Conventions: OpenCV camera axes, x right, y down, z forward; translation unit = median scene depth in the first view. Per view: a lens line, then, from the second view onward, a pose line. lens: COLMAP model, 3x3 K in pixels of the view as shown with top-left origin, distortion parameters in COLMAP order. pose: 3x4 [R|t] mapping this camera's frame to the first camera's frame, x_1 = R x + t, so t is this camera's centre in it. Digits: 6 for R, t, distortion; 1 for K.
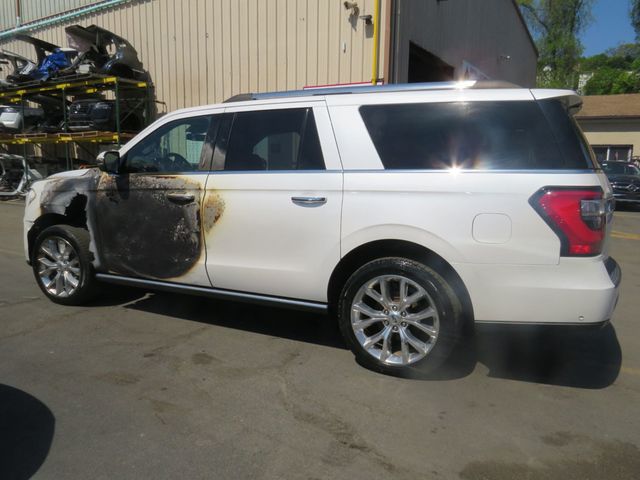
lens RADIAL K [[509.9, 0, 320.0], [0, 509.9, 240.0], [0, 0, 1]] dist [-0.038776, -0.004194]
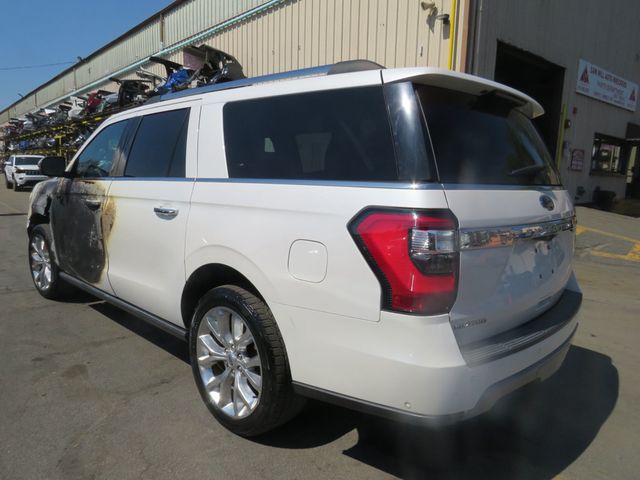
lens RADIAL K [[481.6, 0, 305.7], [0, 481.6, 239.3], [0, 0, 1]] dist [-0.035441, 0.002894]
pose [[0.946759, 0.060064, -0.316291, 0.414294], [-0.063078, 0.998008, 0.000711, -0.040496], [0.315704, 0.019278, 0.948662, 0.250519]]
